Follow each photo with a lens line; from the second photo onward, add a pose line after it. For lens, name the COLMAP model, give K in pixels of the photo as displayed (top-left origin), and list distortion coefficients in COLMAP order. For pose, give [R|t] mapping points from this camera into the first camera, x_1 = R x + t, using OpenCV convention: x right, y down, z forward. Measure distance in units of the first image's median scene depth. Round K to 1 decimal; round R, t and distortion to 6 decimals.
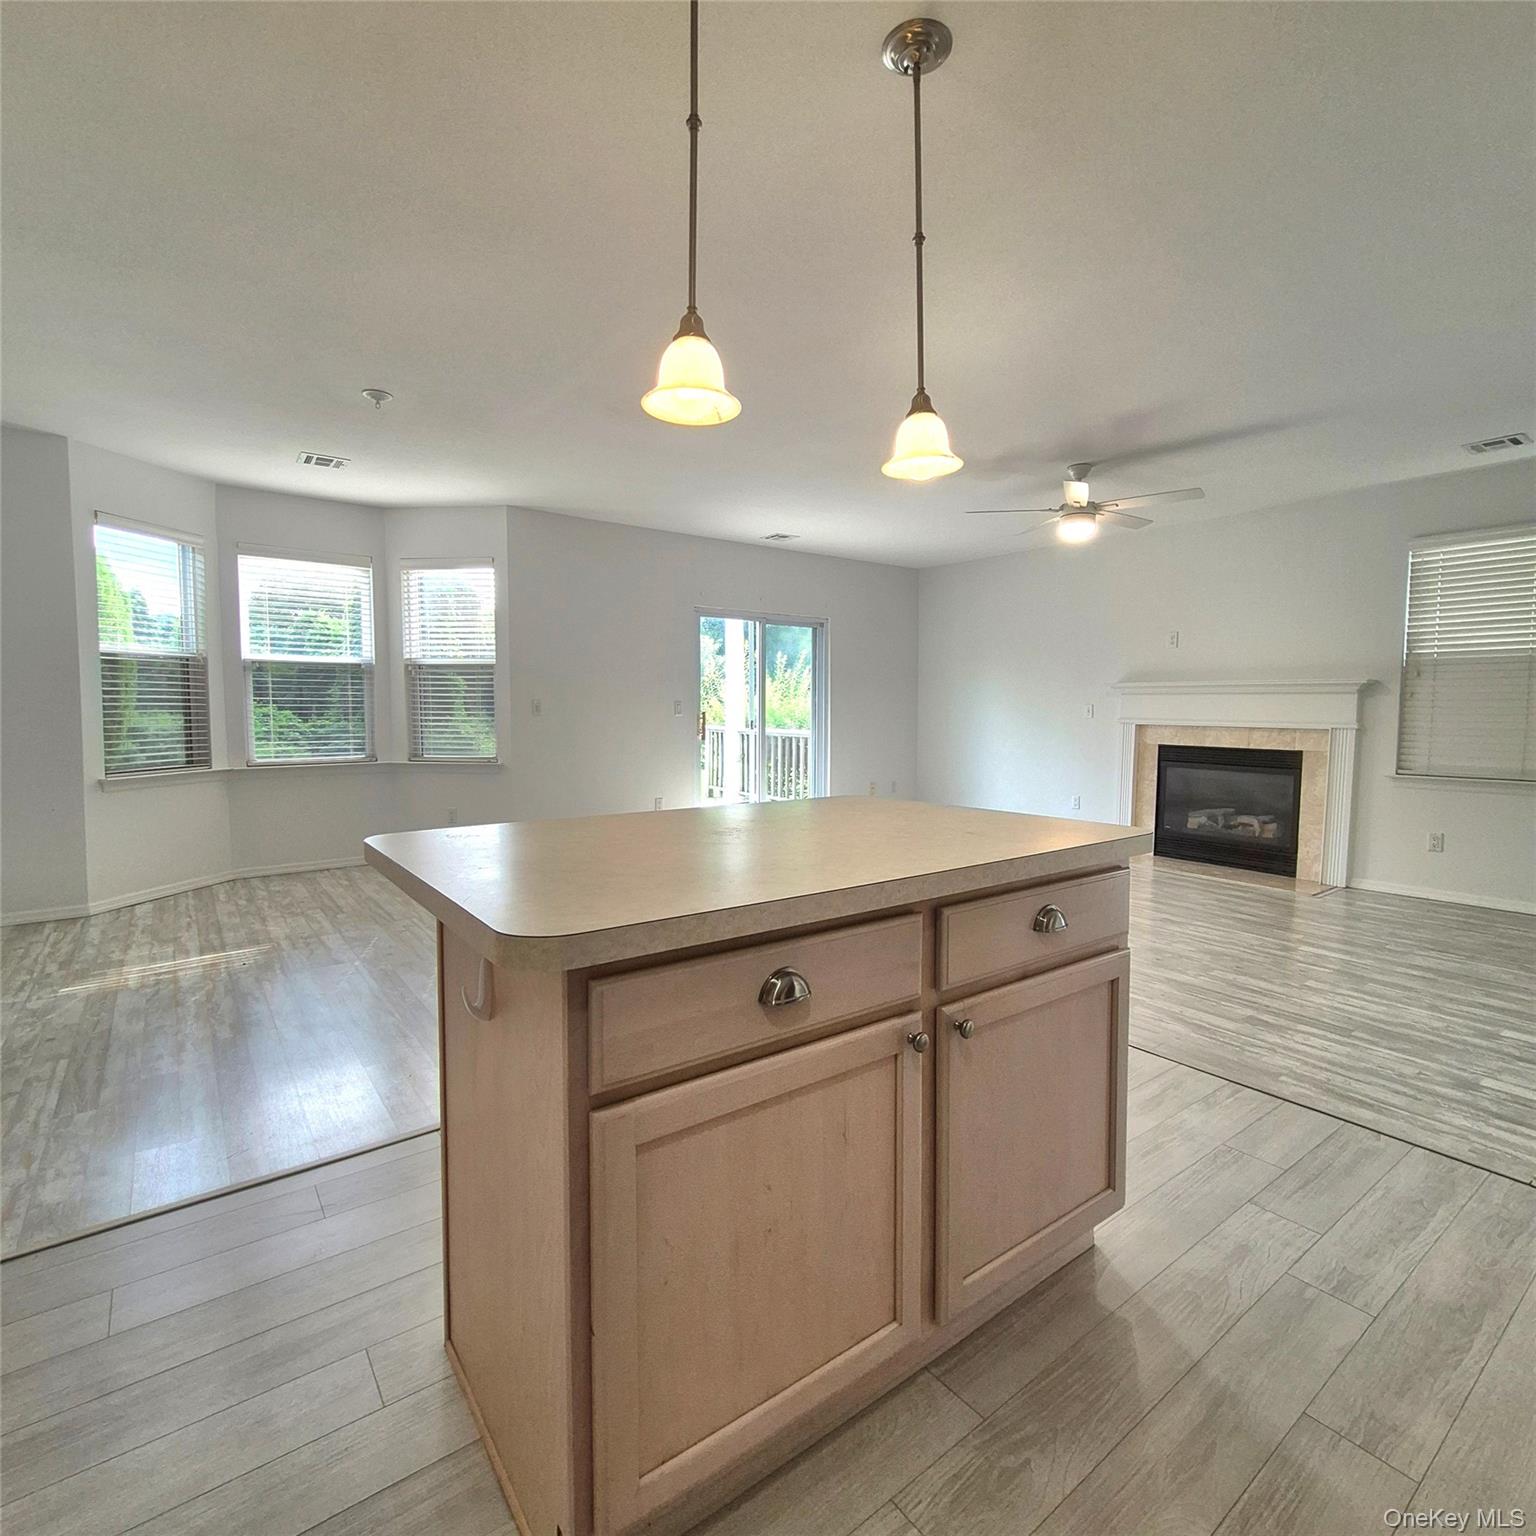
lens RADIAL K [[797.7, 0, 768.0], [0, 797.7, 768.0], [0, 0, 1]] dist [0.007020, 0.000926]
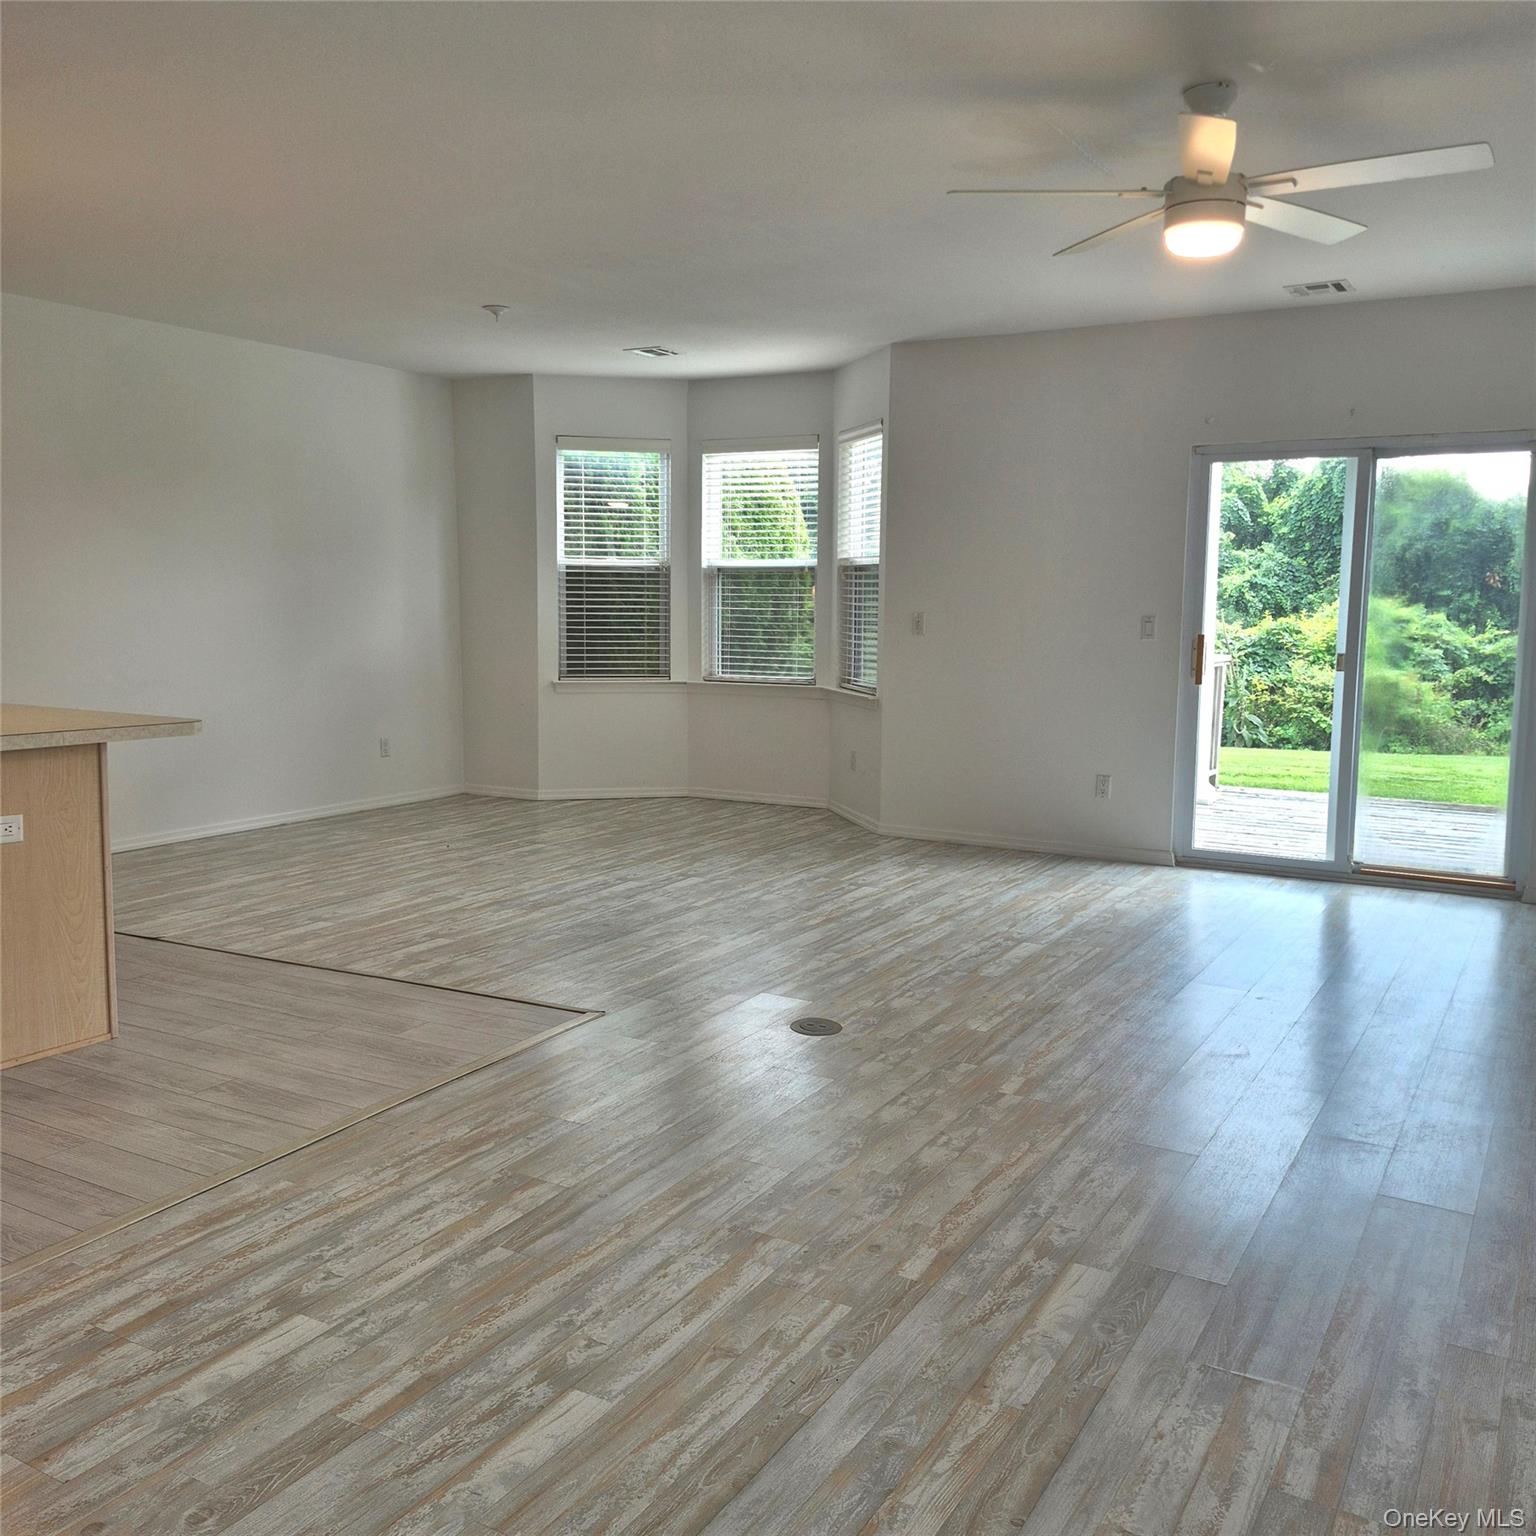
lens RADIAL K [[1399.3, 0, 768.0], [0, 1399.3, 768.0], [0, 0, 1]] dist [0.096771, -0.141461]
pose [[0.392518, 0.111664, -0.912941, 1.472302], [-0.080738, 0.992954, 0.086738, -0.081164], [0.916194, 0.039663, 0.398768, 0.691524]]
